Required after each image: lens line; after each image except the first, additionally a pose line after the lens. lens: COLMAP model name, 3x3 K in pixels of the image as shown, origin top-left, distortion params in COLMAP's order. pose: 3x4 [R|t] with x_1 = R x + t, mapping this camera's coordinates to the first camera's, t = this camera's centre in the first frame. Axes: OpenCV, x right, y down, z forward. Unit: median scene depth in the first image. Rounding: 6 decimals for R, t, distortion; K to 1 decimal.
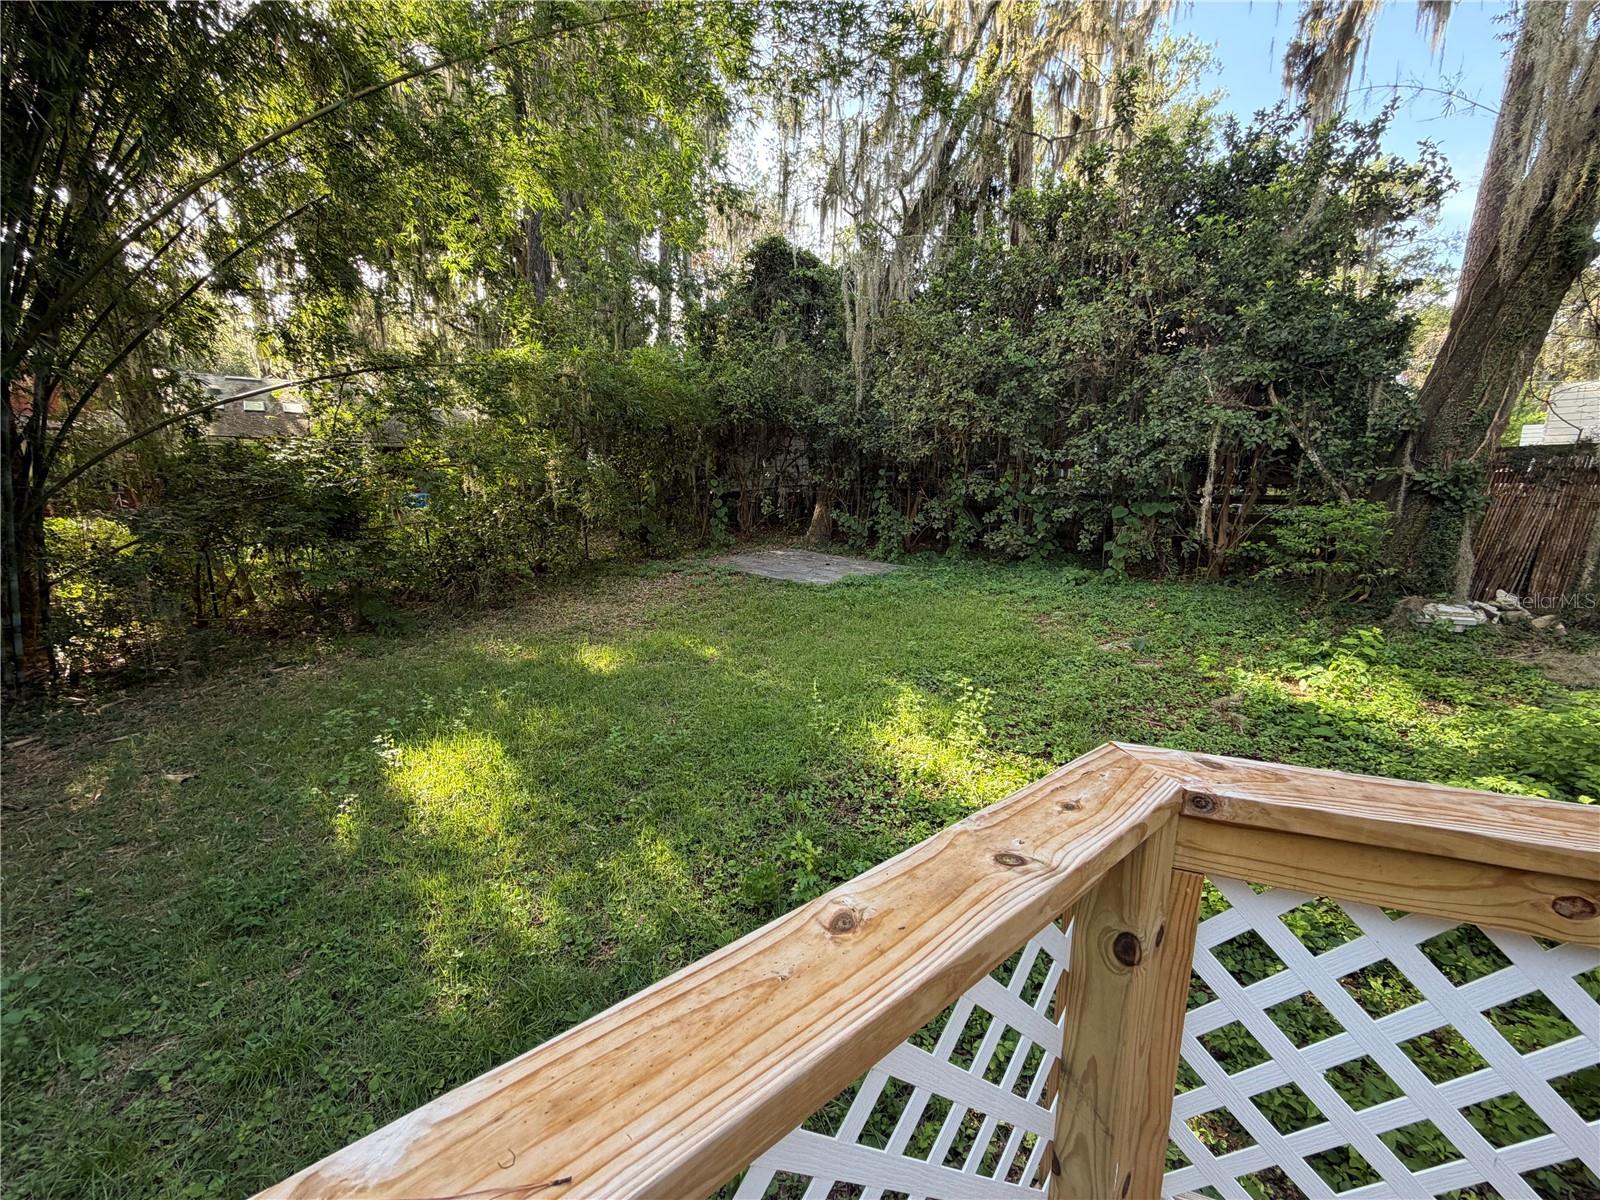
lens RADIAL K [[635.5, 0, 795.8], [0, 635.5, 598.9], [0, 0, 1]] dist [-0.000436, -0.000088]
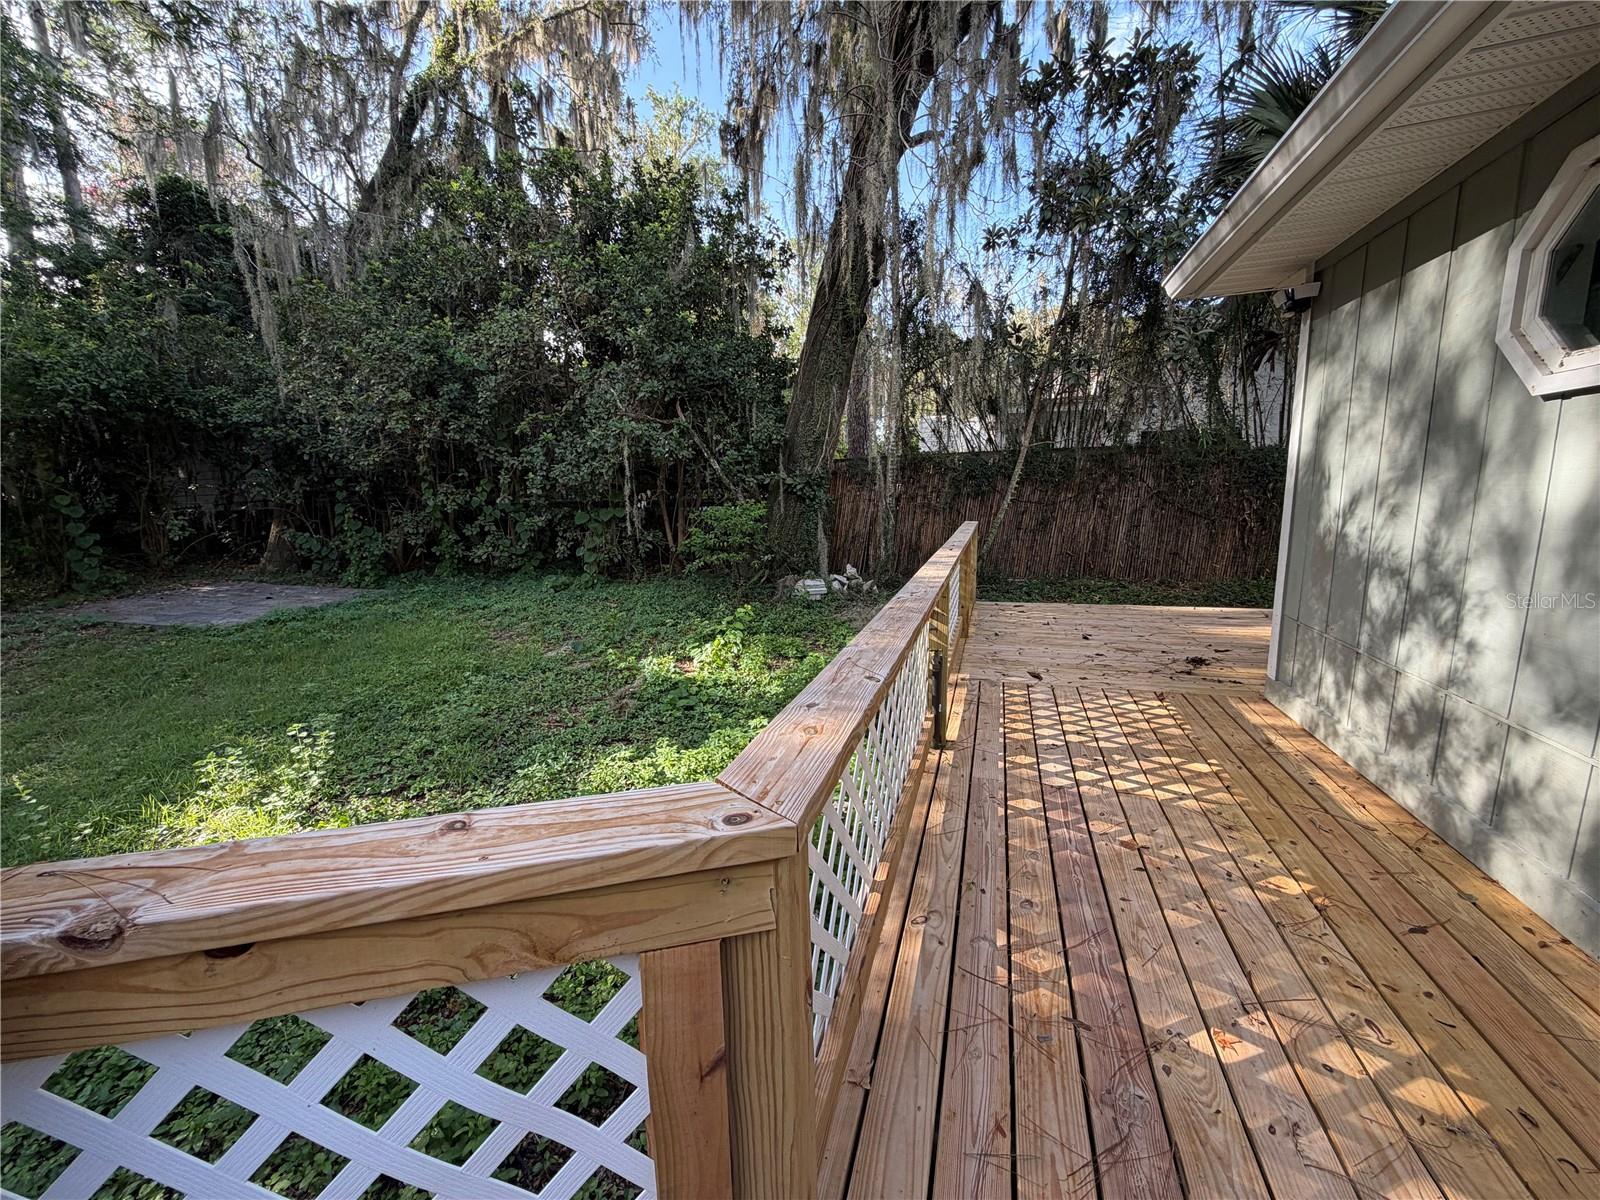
lens RADIAL K [[635.5, 0, 795.8], [0, 635.5, 598.9], [0, 0, 1]] dist [-0.000436, -0.000088]
pose [[0.826553, -0.111595, 0.551685, 0.219107], [0.120131, 0.992540, 0.020786, 0.013531], [-0.549889, 0.049094, 0.833793, -0.042461]]
